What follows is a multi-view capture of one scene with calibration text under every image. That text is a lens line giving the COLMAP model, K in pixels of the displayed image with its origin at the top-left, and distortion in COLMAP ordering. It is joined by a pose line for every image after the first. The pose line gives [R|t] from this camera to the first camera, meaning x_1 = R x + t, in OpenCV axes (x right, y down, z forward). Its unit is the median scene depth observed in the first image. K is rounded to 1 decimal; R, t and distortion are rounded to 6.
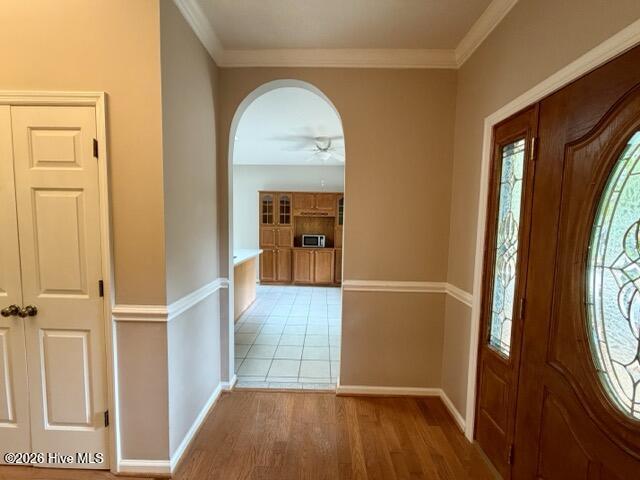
lens RADIAL K [[254.9, 0, 319.4], [0, 254.9, 240.0], [0, 0, 1]] dist [-0.004247, 0.000608]
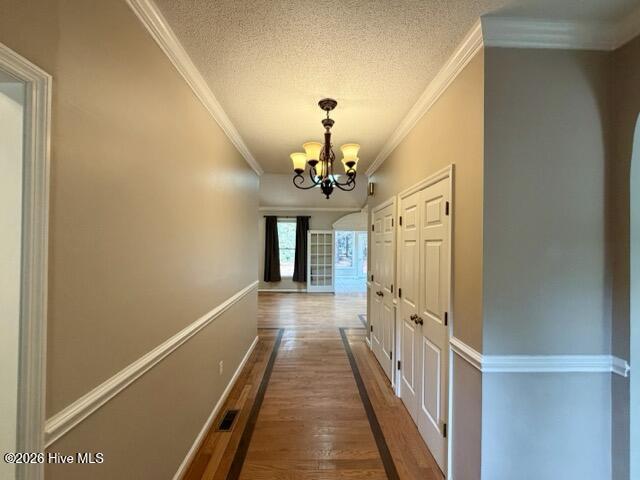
lens RADIAL K [[254.9, 0, 318.5], [0, 254.9, 241.6], [0, 0, 1]] dist [-0.004247, 0.000608]
pose [[0.048234, -0.025465, -0.998511, 0.359974], [-0.082840, 0.996129, -0.029406, -0.096137], [0.995395, 0.084135, 0.045937, 0.288535]]
